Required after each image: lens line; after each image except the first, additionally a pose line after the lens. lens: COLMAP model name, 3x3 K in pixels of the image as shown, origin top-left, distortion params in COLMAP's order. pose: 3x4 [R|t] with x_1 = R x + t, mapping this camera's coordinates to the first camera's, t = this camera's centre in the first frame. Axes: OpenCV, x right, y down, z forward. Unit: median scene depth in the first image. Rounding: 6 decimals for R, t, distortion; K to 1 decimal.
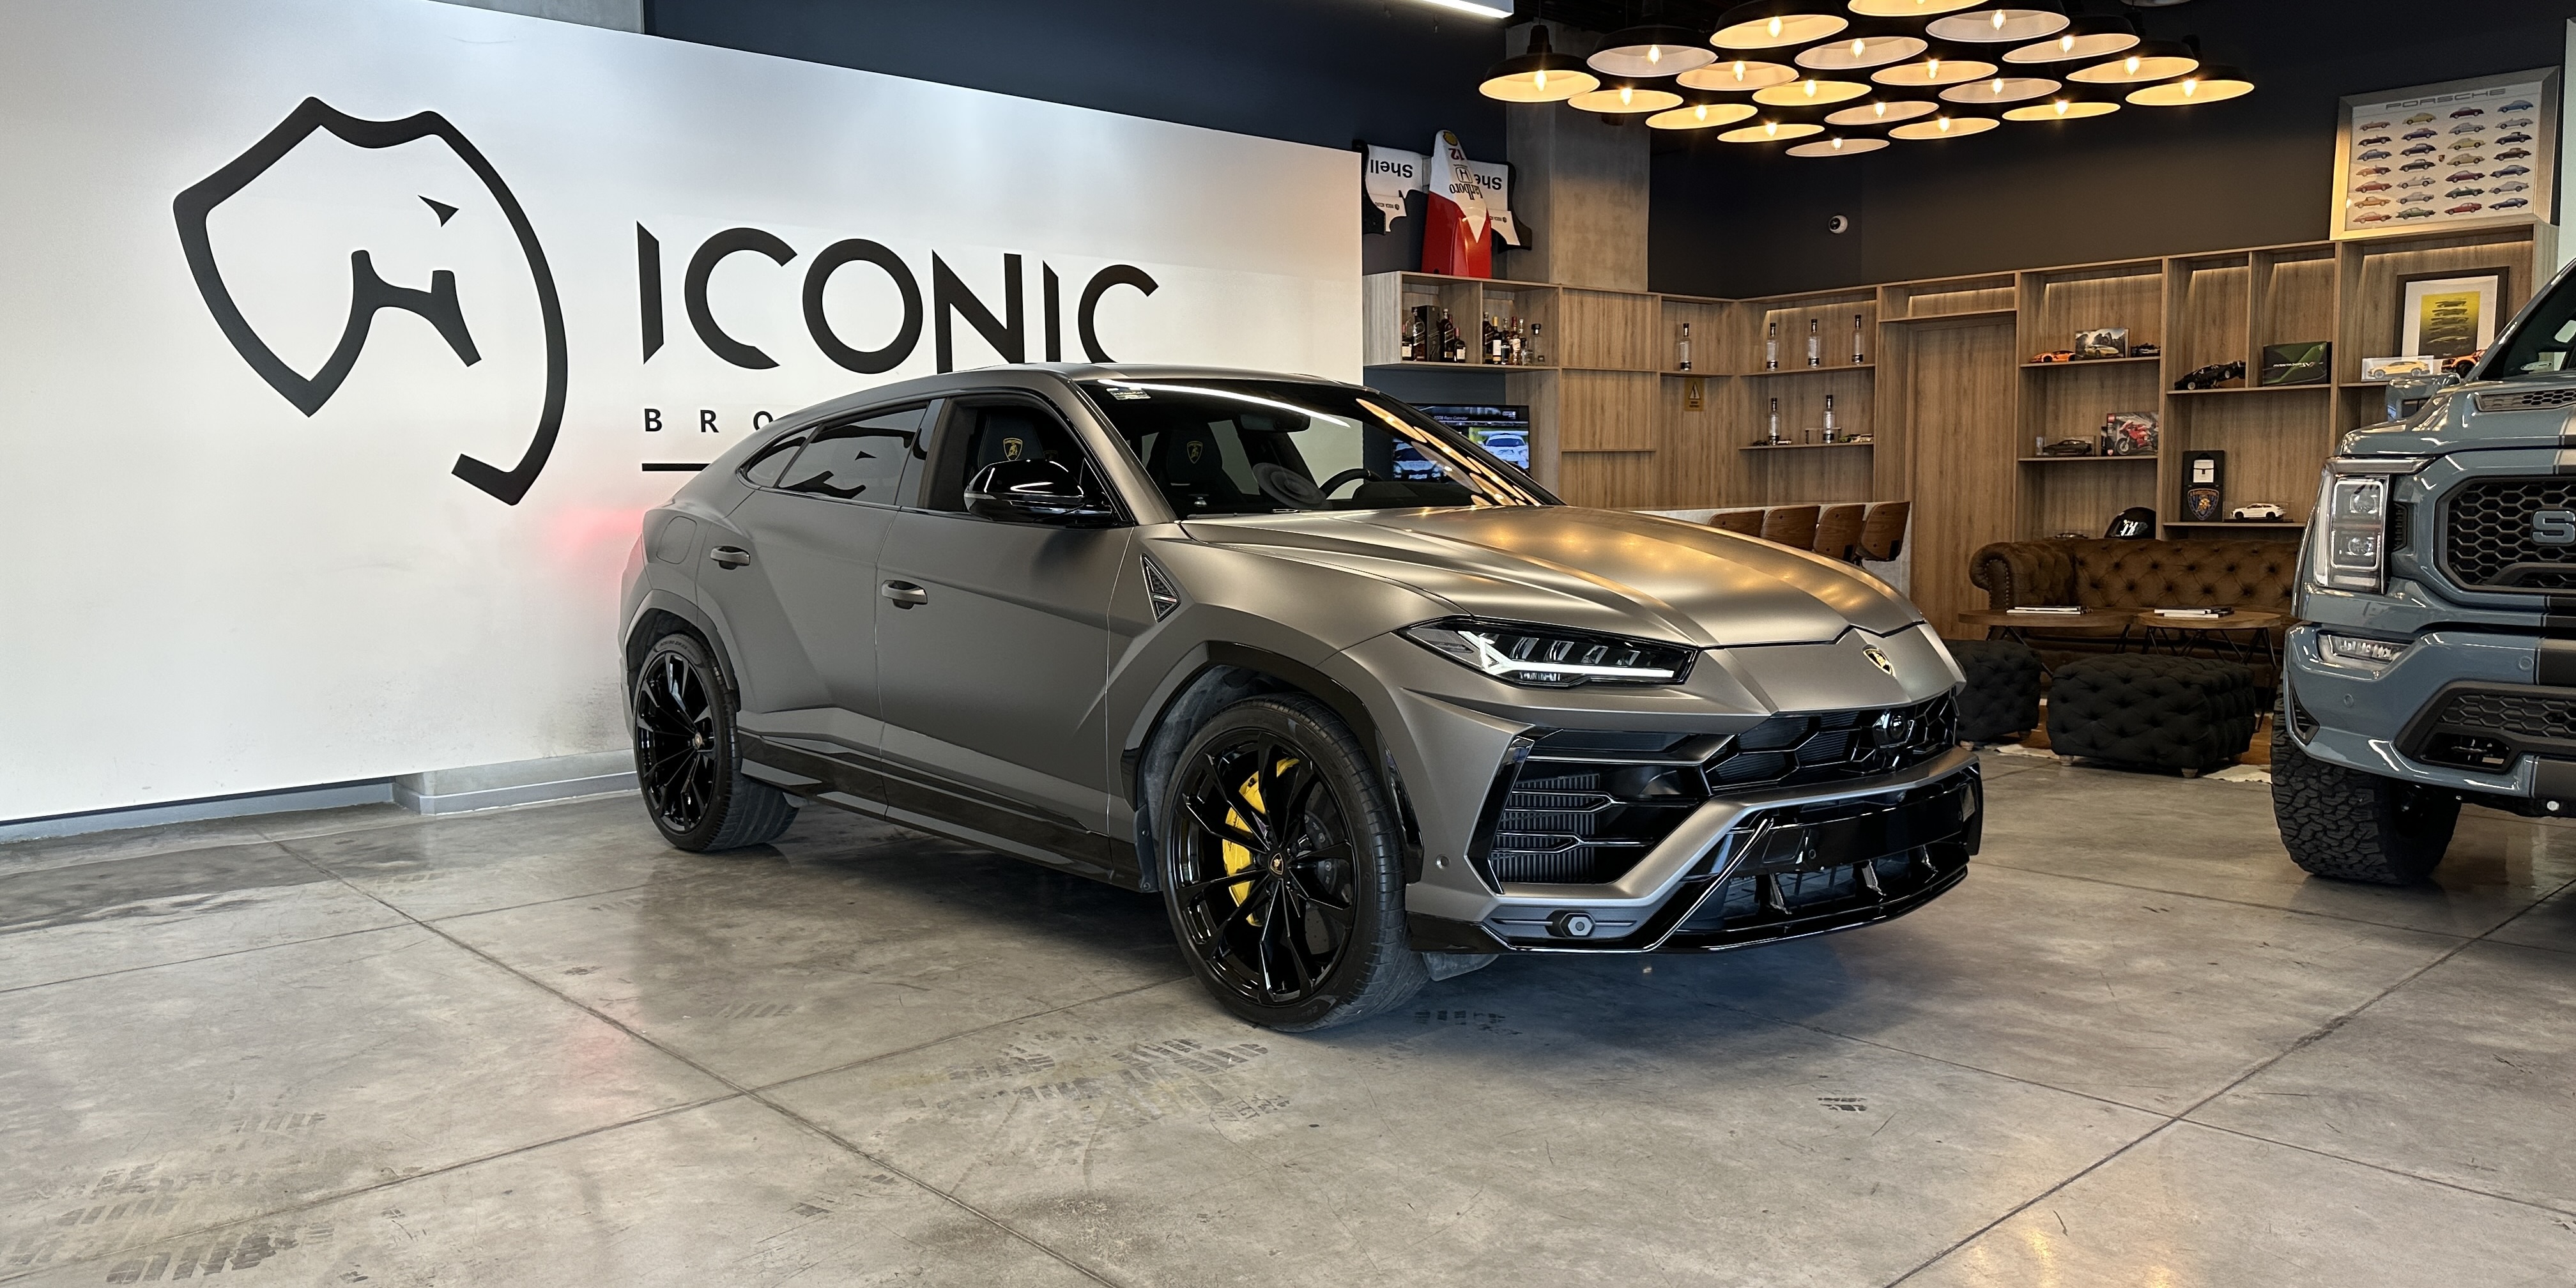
lens RADIAL K [[1819.3, 0, 1310.9], [0, 1819.3, 663.4], [0, 0, 1]] dist [0.047467, -0.054394]
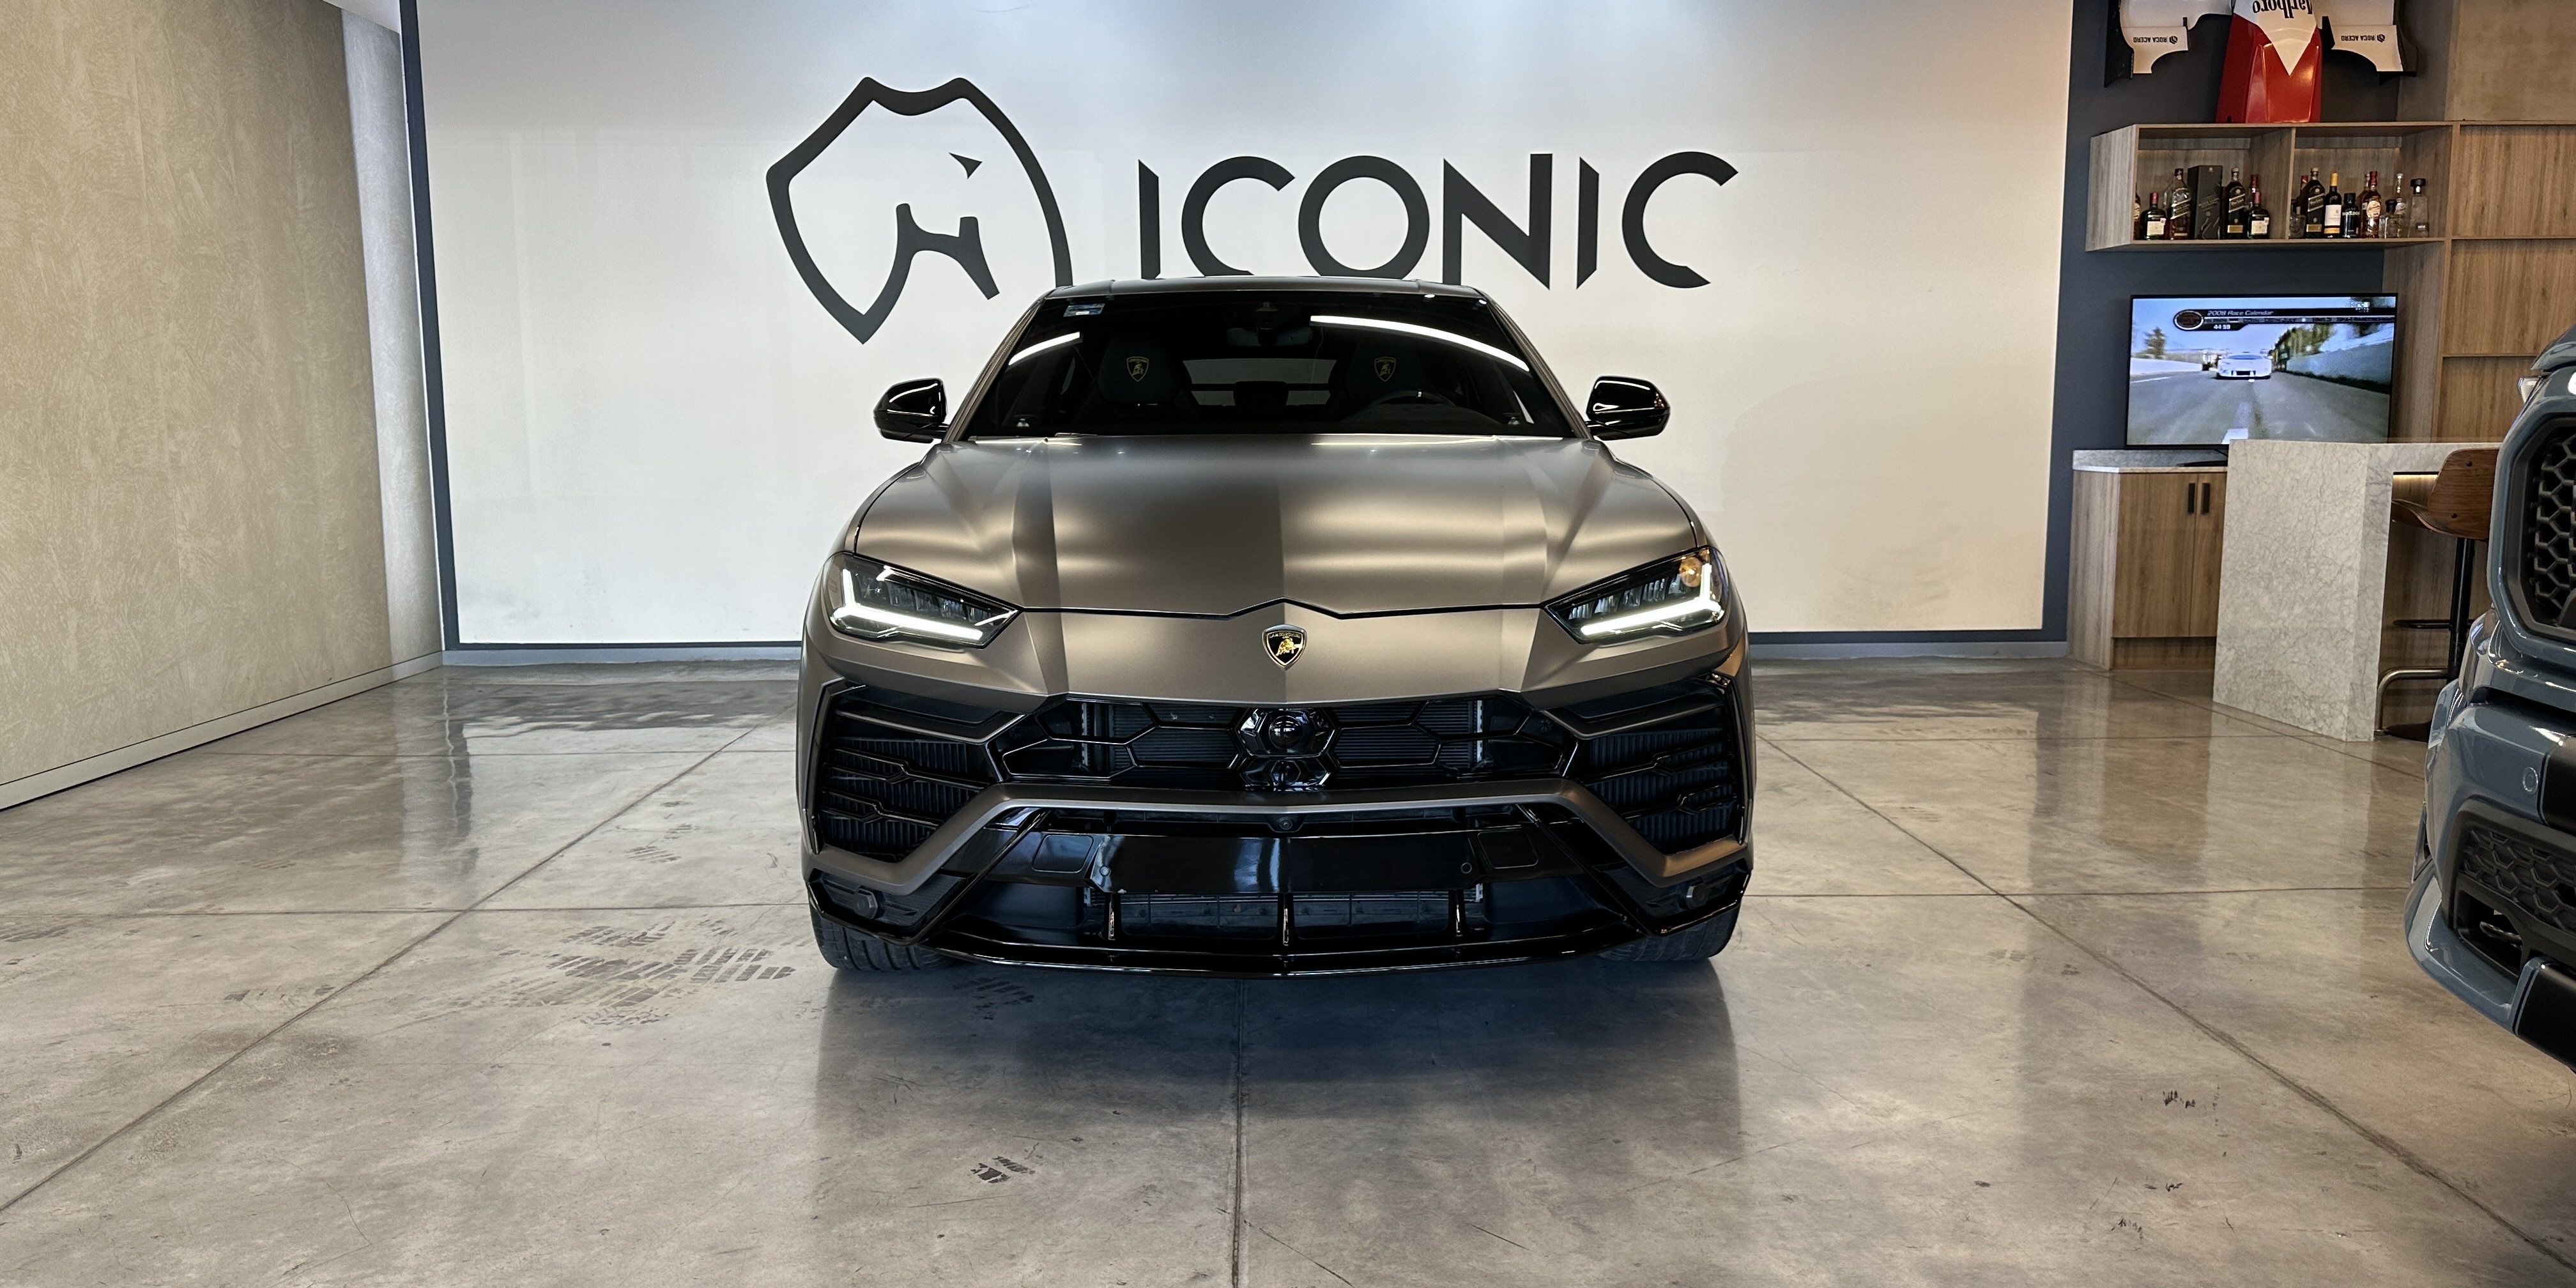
lens RADIAL K [[1819.3, 0, 1270.7], [0, 1819.3, 685.1], [0, 0, 1]] dist [0.047467, -0.054394]
pose [[0.745636, 0.109075, -0.657365, 0.394923], [-0.069280, 0.993855, 0.086325, -0.024952], [0.662742, -0.018824, 0.748611, 0.204851]]
